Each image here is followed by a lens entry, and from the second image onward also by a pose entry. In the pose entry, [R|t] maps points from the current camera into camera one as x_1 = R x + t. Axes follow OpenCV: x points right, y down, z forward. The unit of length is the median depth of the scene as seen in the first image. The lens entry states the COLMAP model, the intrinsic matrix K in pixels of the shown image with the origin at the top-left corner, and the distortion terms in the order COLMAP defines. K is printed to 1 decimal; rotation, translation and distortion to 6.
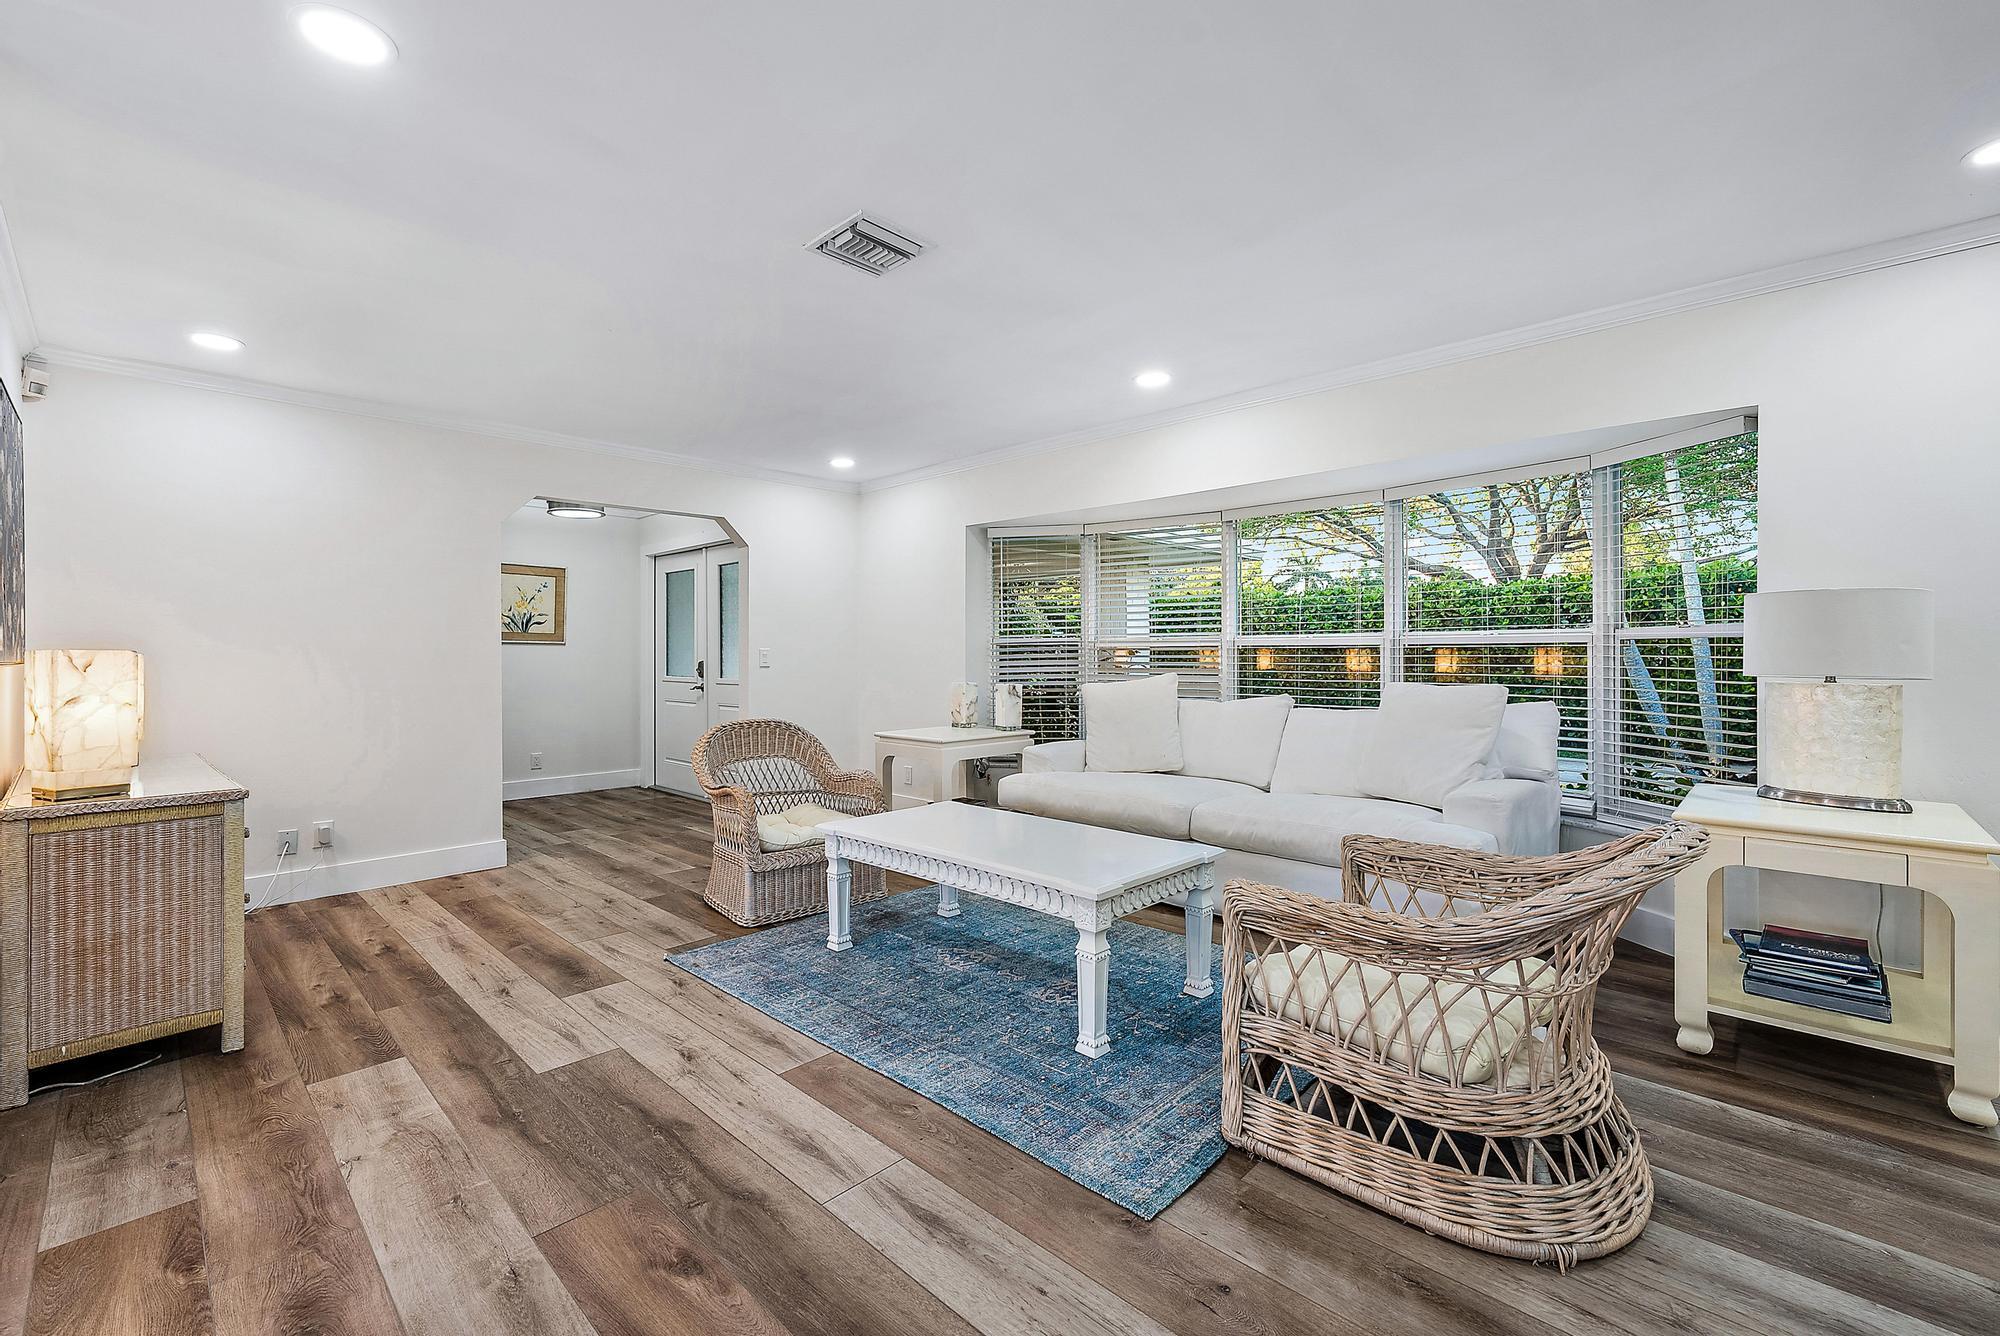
lens RADIAL K [[842.2, 0, 990.6], [0, 842.2, 656.6], [0, 0, 1]] dist [-0.001735, 0.000045]
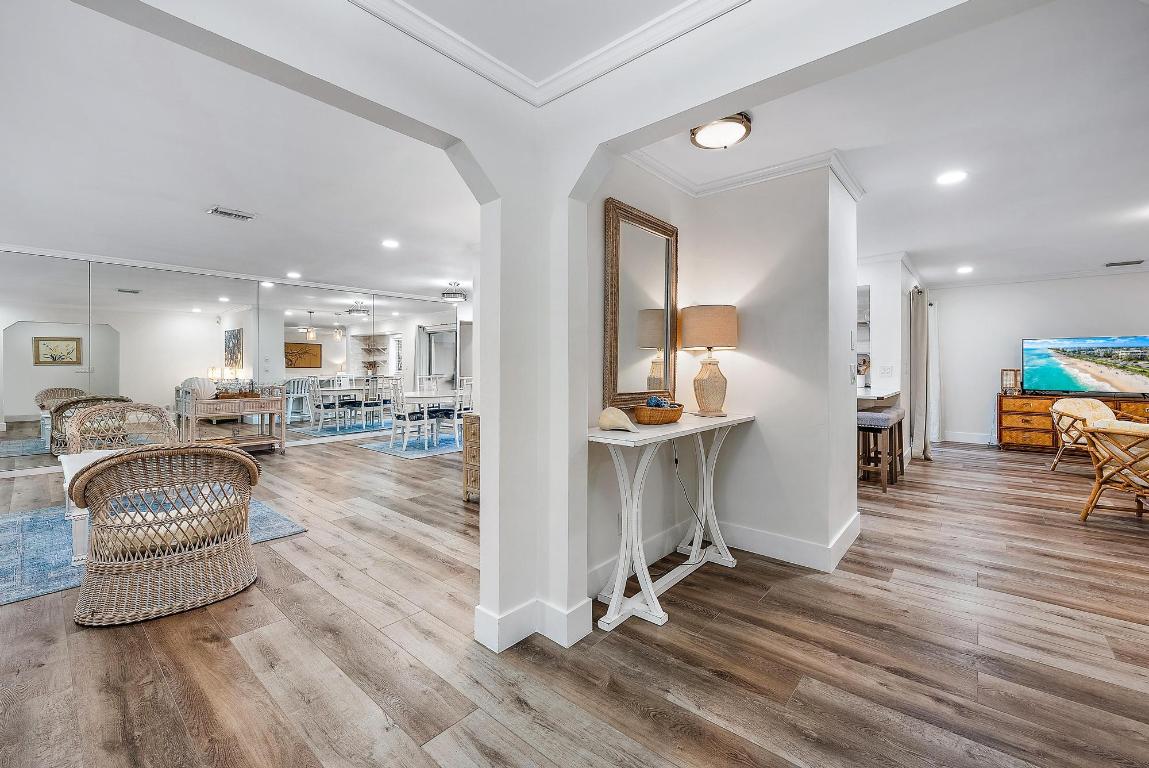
lens RADIAL K [[464.4, 0, 577.5], [0, 464.4, 364.1], [0, 0, 1]] dist [-0.000890, -0.000352]
pose [[-0.998249, 0.003469, -0.059048, -0.892184], [0.003107, 0.999976, 0.006221, -0.019061], [0.059068, 0.006027, -0.998236, 1.985611]]
